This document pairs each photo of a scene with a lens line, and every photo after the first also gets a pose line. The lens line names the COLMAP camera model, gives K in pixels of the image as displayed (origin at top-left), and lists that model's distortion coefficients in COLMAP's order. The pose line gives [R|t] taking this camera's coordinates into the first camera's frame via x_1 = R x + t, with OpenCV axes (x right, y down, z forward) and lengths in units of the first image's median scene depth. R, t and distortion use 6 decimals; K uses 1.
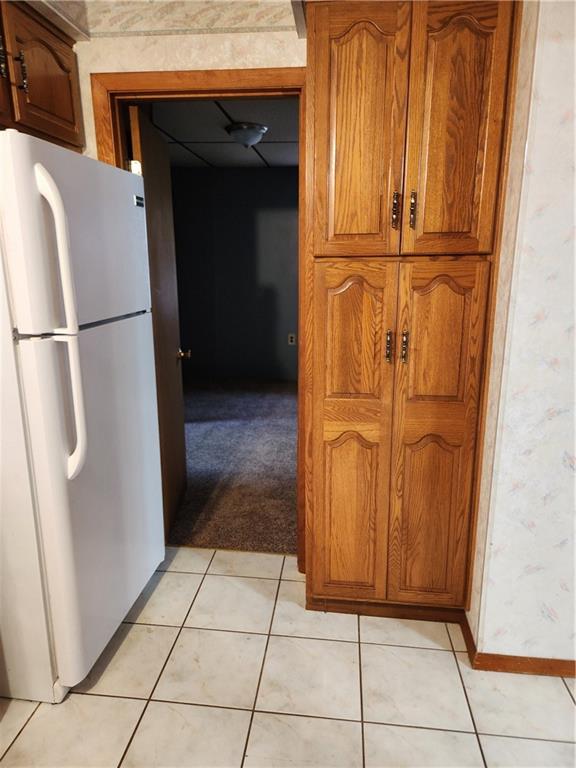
lens RADIAL K [[515.0, 0, 286.8], [0, 515.0, 384.2], [0, 0, 1]] dist [0.075050, -0.054454]
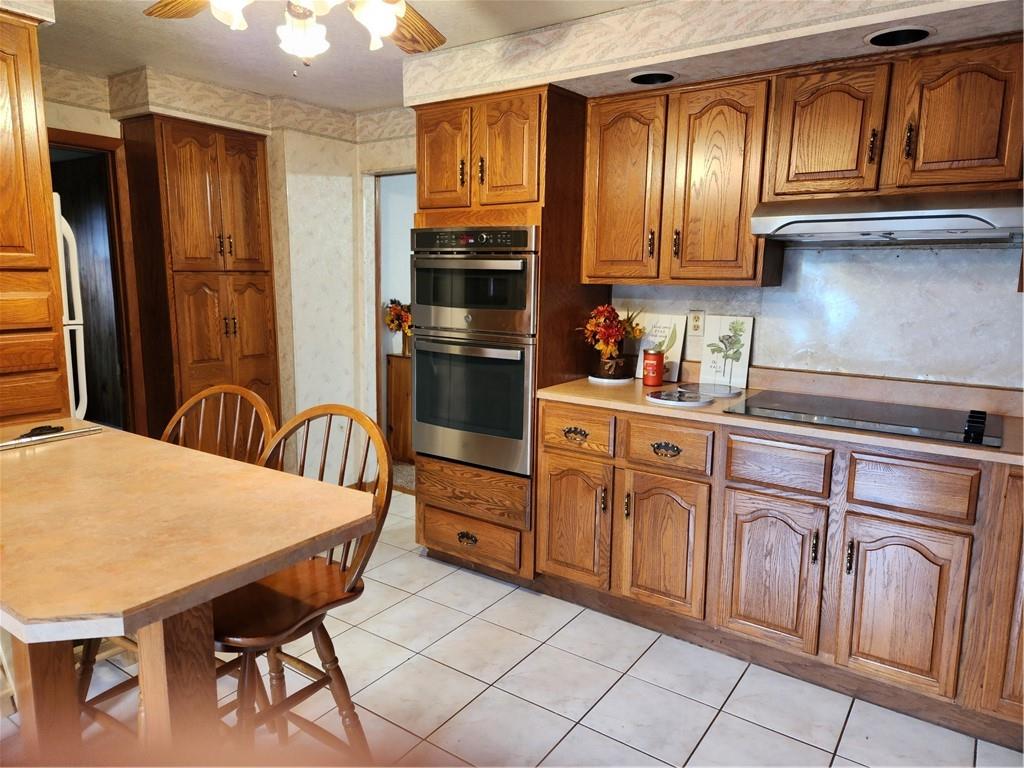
lens RADIAL K [[686.7, 0, 506.0], [0, 686.7, 379.7], [0, 0, 1]] dist [0.075050, -0.054454]
pose [[0.482719, -0.129469, 0.866152, -1.305329], [0.193489, 0.980339, 0.038703, 0.177356], [-0.854134, 0.148908, 0.498279, -0.813281]]
